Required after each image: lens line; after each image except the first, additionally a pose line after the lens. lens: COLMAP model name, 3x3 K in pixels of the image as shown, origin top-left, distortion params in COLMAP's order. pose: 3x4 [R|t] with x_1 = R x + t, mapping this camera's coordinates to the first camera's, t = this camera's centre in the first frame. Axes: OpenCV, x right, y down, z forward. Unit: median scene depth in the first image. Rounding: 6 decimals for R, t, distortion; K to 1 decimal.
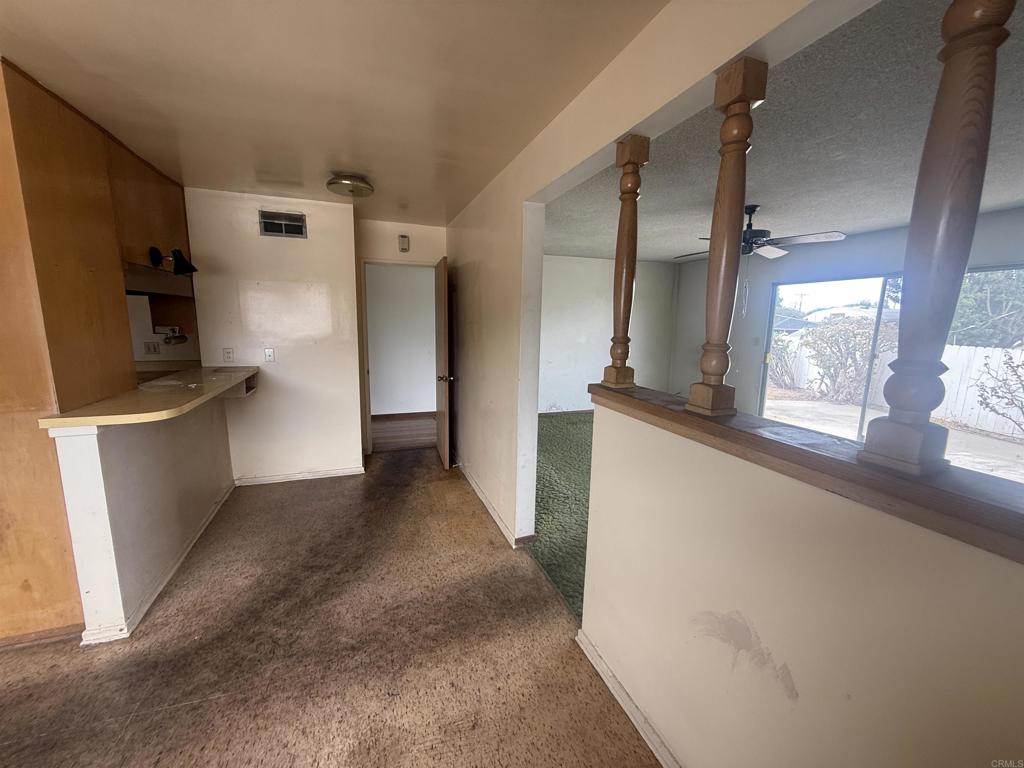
lens RADIAL K [[407.7, 0, 511.7], [0, 407.7, 385.0], [0, 0, 1]] dist [0.001065, -0.000372]
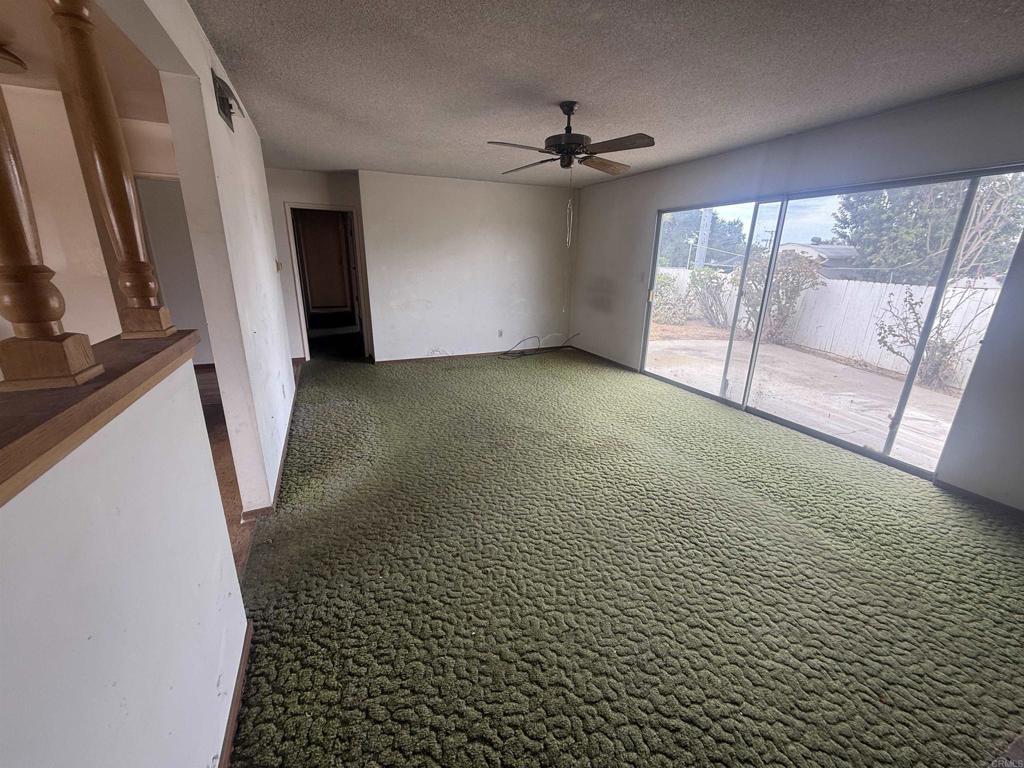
lens RADIAL K [[407.7, 0, 508.0], [0, 407.7, 383.4], [0, 0, 1]] dist [0.001065, -0.000372]
pose [[0.998320, -0.015724, 0.055761, 0.248819], [0.007715, 0.989976, 0.141022, -0.002967], [-0.057420, -0.140355, 0.988435, 0.079669]]
